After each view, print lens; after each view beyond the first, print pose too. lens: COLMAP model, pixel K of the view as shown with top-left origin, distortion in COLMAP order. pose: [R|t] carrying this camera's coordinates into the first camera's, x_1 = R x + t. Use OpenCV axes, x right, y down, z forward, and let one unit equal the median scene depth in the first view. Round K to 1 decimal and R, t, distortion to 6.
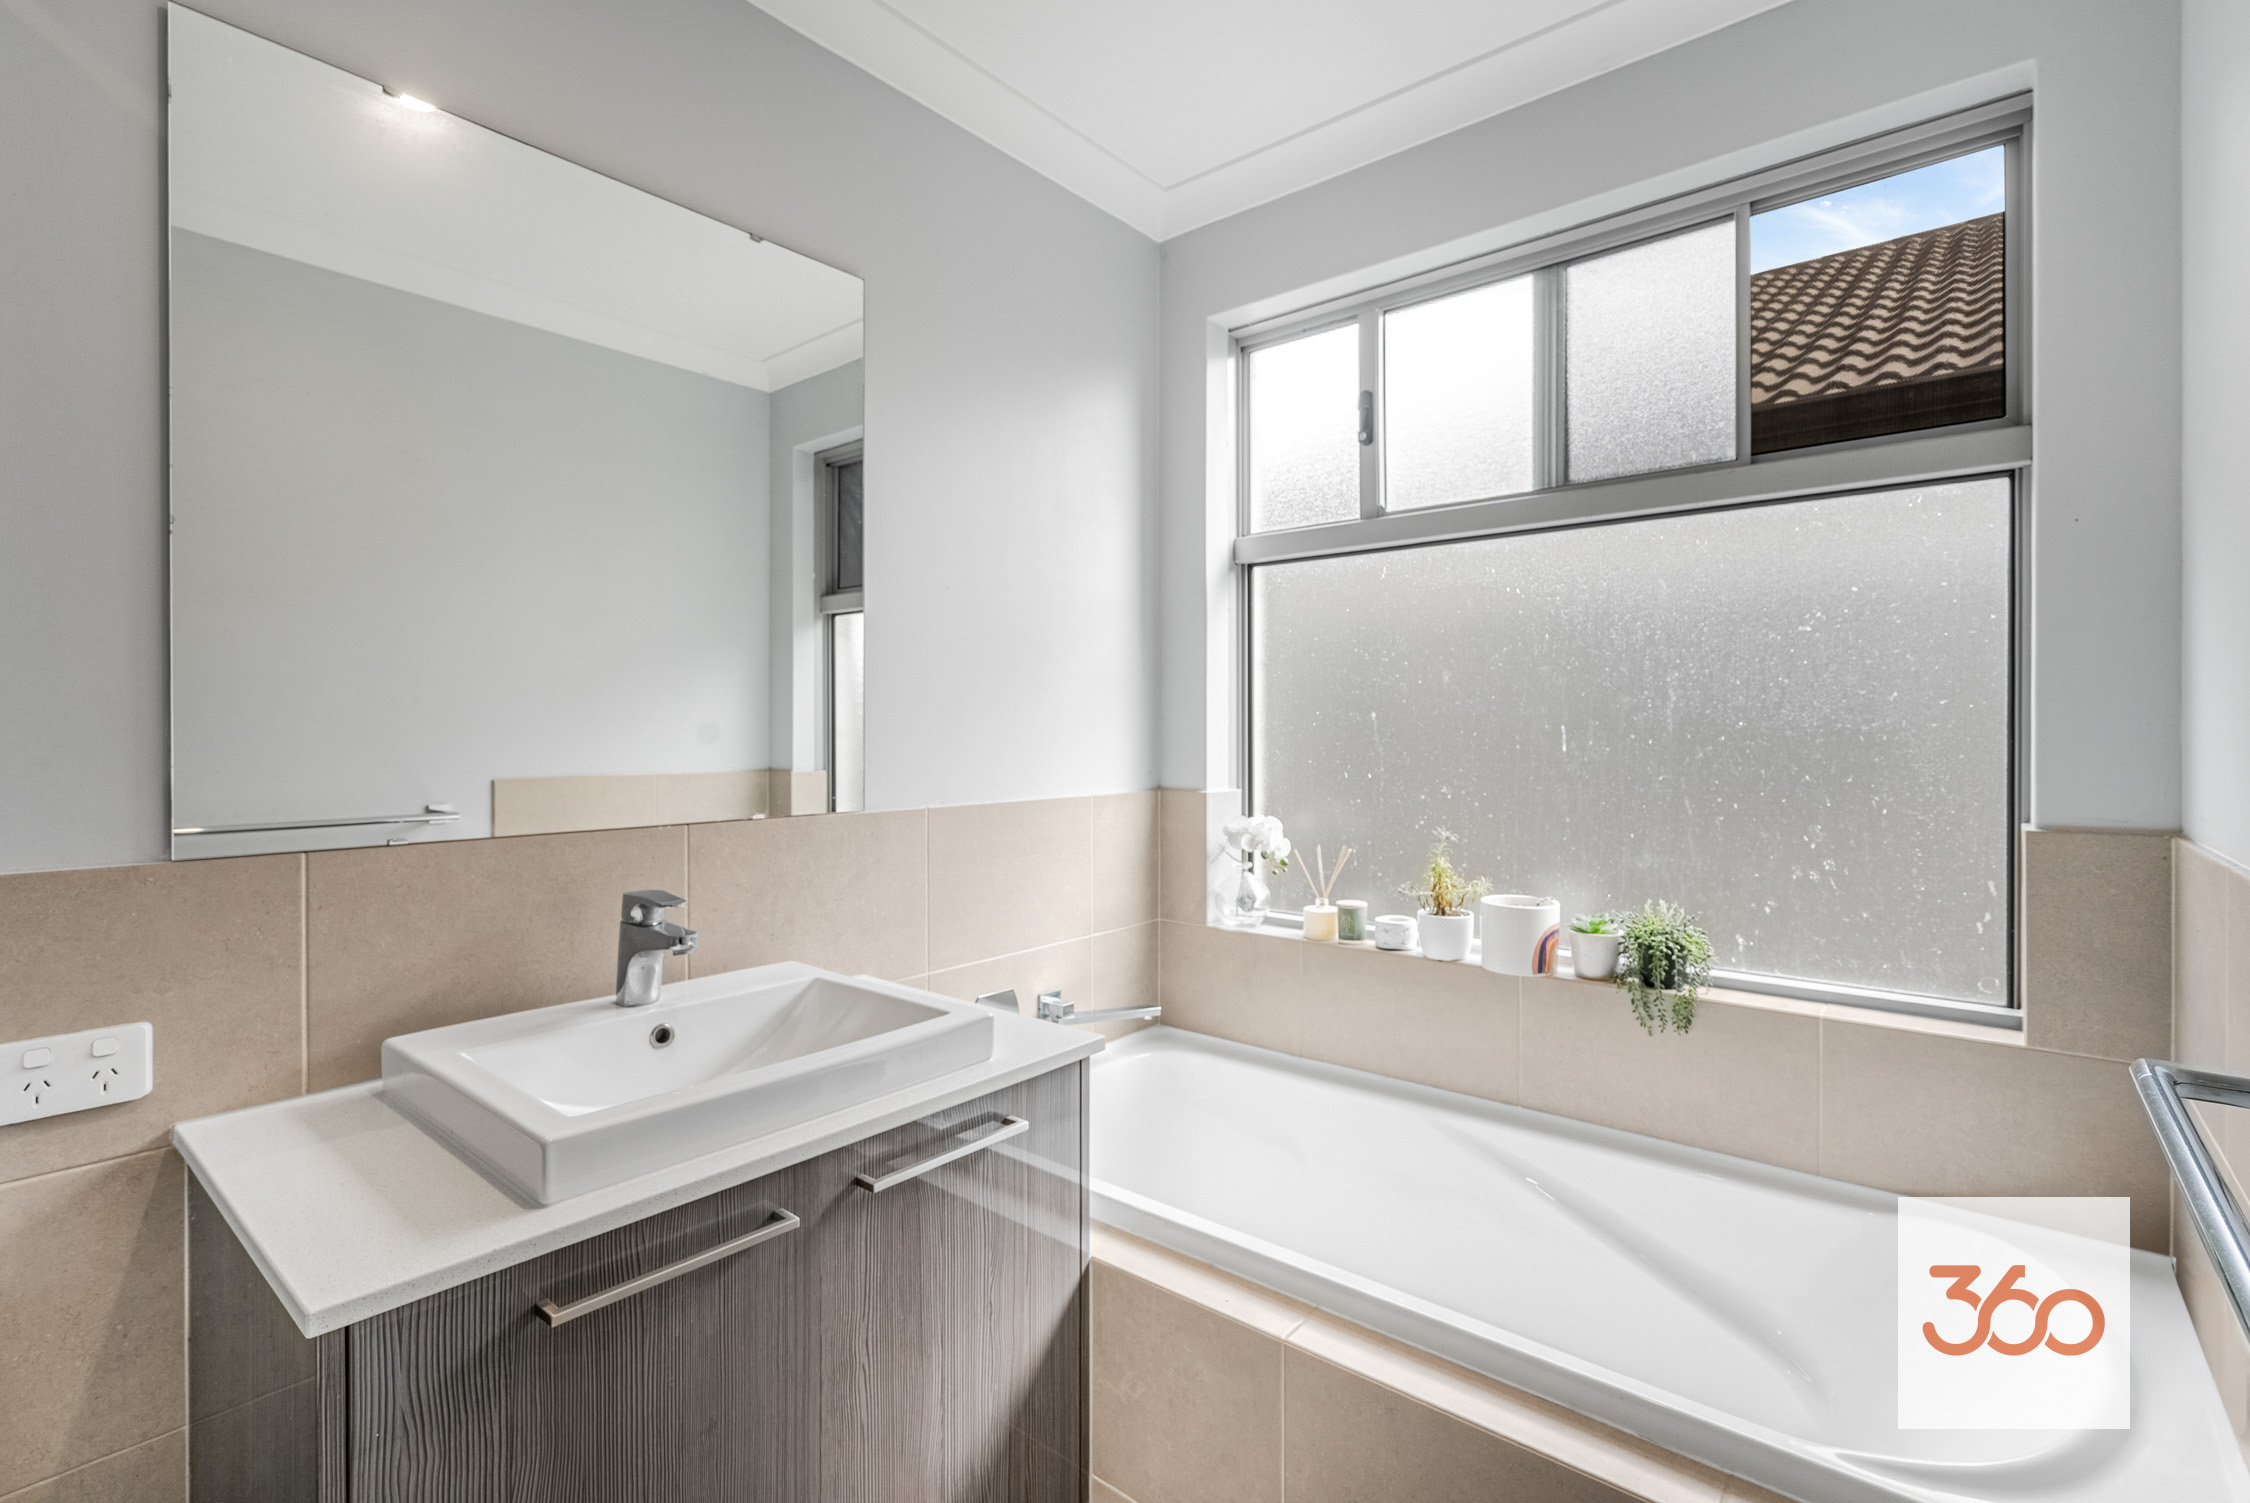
lens RADIAL K [[1069.4, 0, 1129.2], [0, 1069.4, 718.5], [0, 0, 1]] dist [-0.052171, 0.024151]
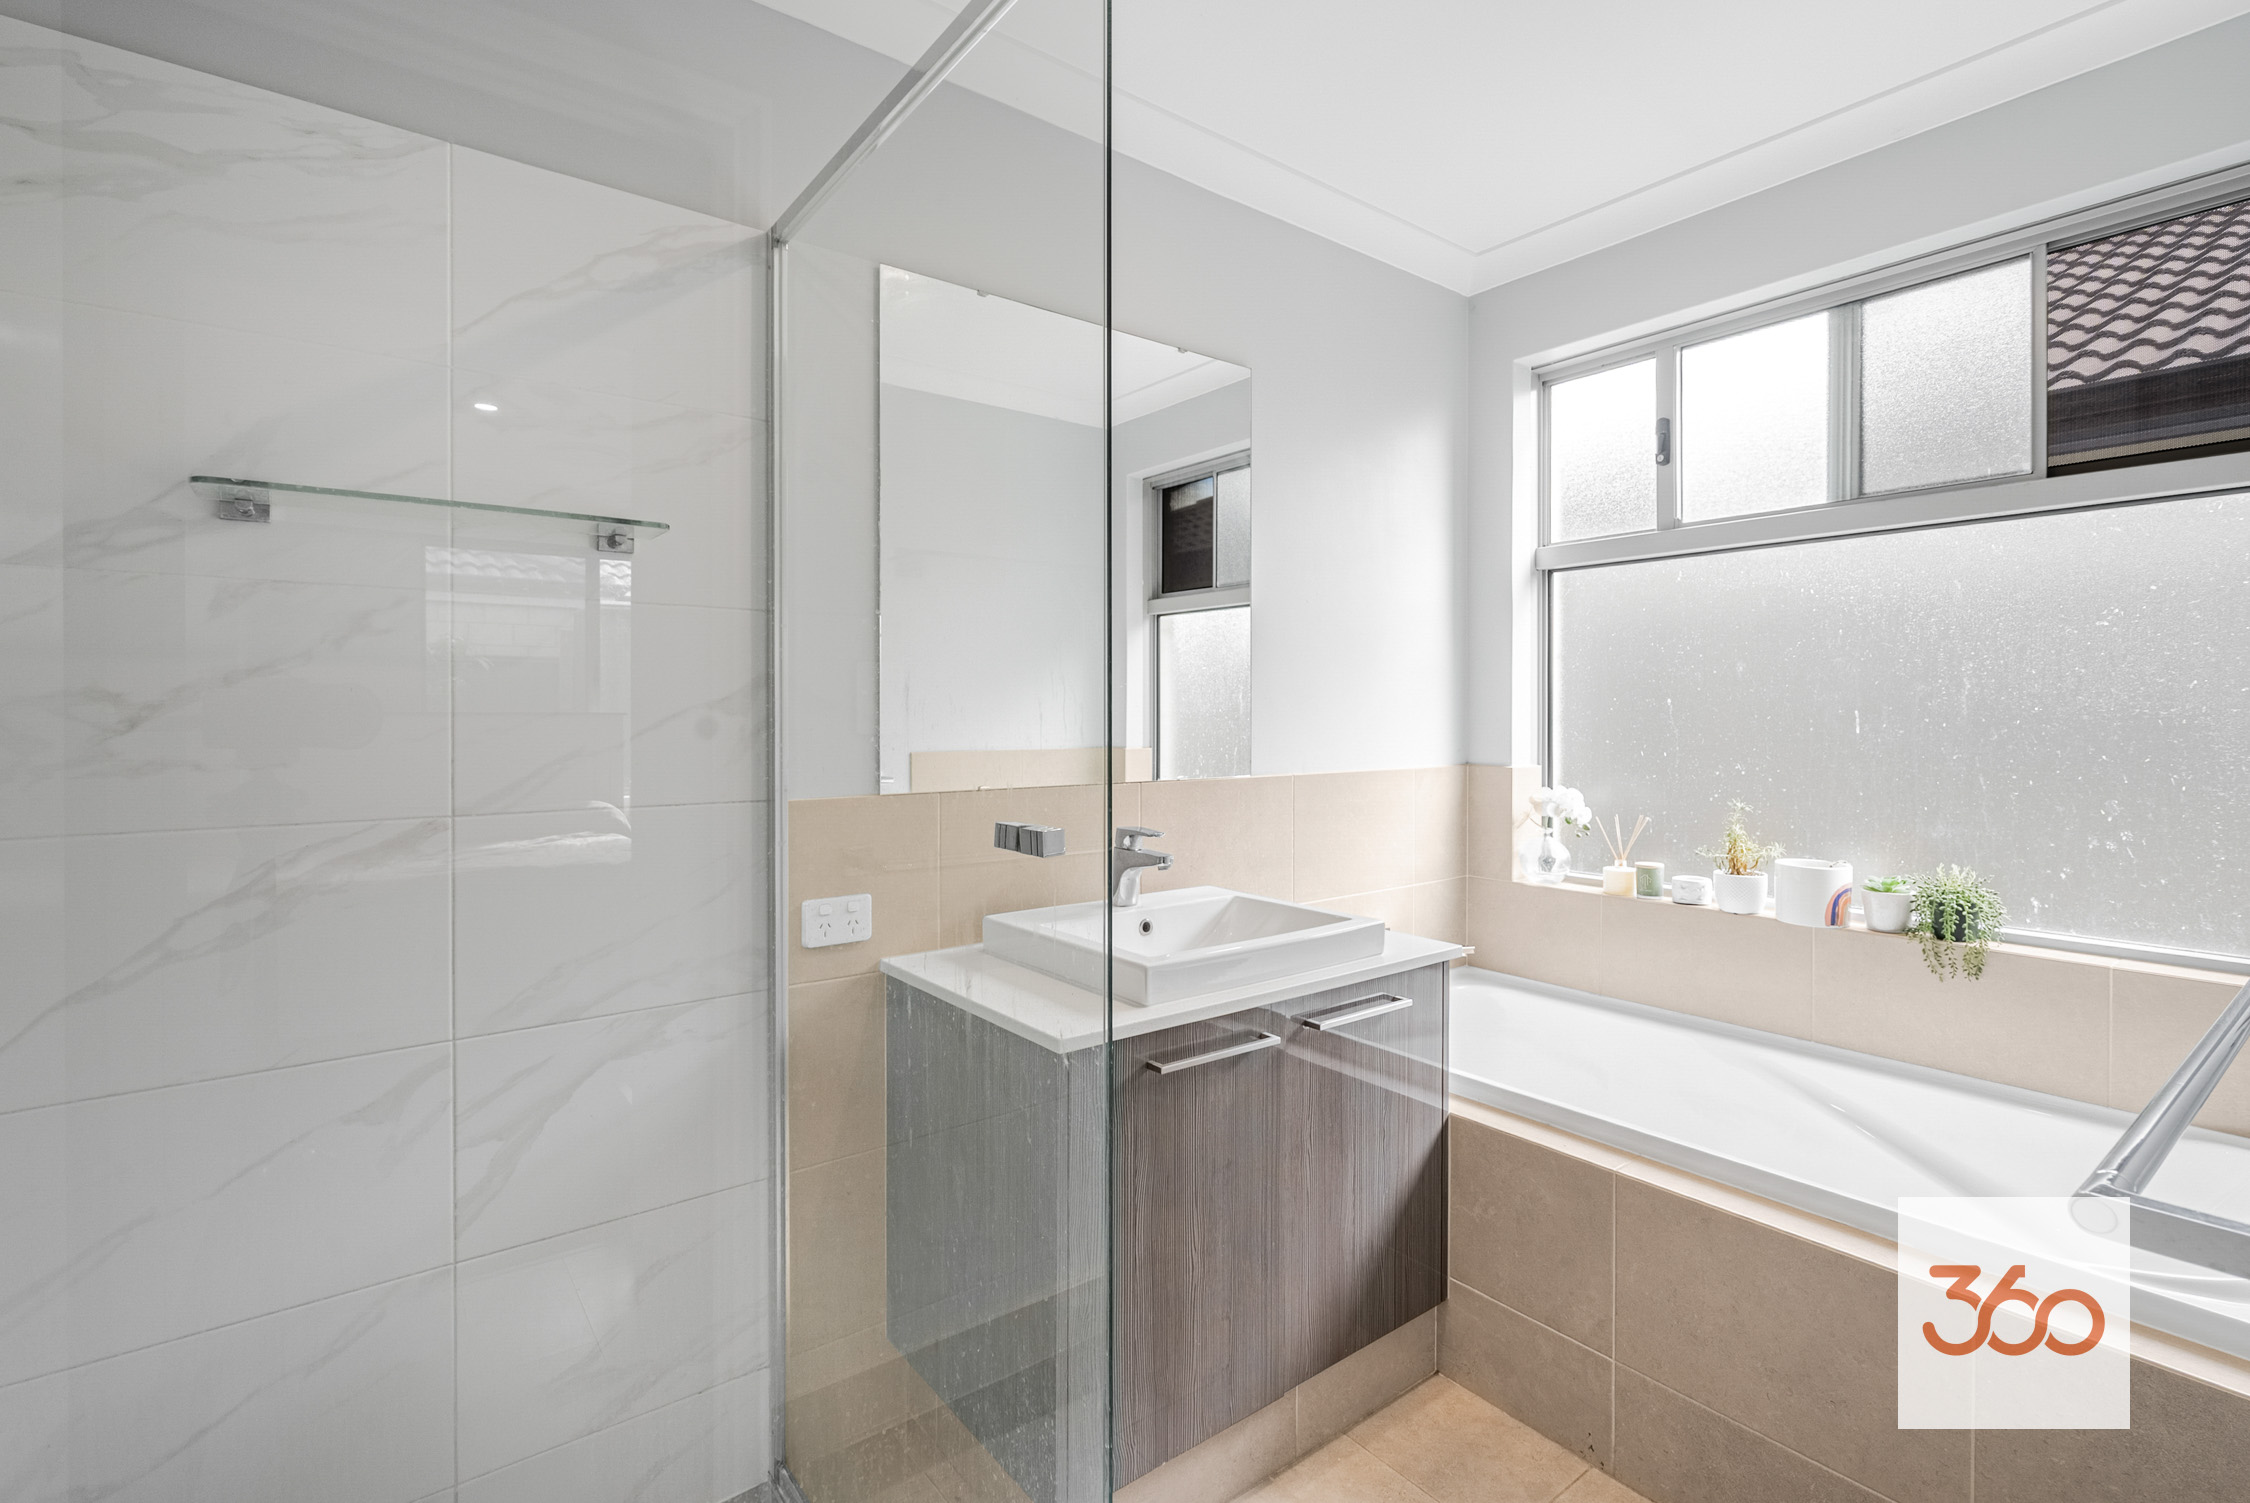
lens RADIAL K [[1032.4, 0, 1117.5], [0, 1032.4, 711.0], [0, 0, 1]] dist [-0.022909, 0.001077]
pose [[0.969833, -0.000772, -0.243769, -0.090051], [0.002905, 0.999961, 0.008391, -0.004118], [0.243752, -0.008846, 0.969797, -0.246918]]
